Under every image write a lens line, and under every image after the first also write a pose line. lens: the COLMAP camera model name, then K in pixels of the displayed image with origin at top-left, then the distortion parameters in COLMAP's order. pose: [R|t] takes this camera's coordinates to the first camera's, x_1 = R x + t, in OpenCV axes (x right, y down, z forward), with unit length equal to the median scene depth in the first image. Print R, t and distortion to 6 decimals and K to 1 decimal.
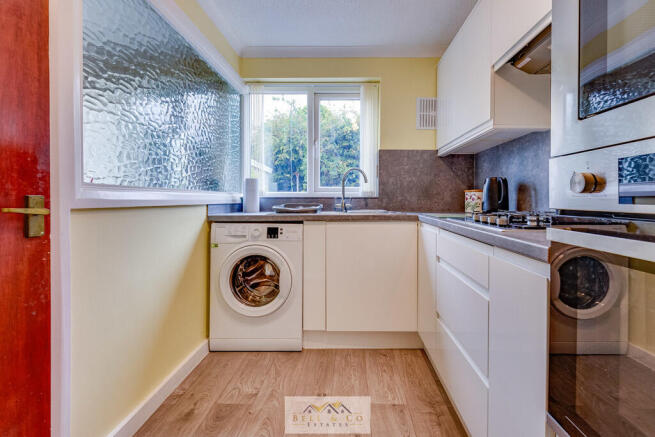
lens RADIAL K [[308.3, 0, 337.0], [0, 308.3, 201.8], [0, 0, 1]] dist [-0.001202, 0.000564]
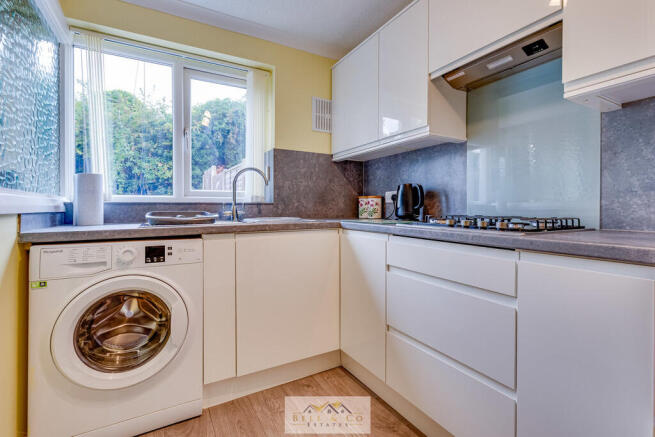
lens RADIAL K [[308.3, 0, 333.7], [0, 308.3, 208.3], [0, 0, 1]] dist [-0.001202, 0.000564]
pose [[0.854172, -0.004863, 0.519969, -0.194311], [0.007354, 0.999969, -0.002729, 0.004111], [-0.519939, 0.006155, 0.854181, 0.189653]]
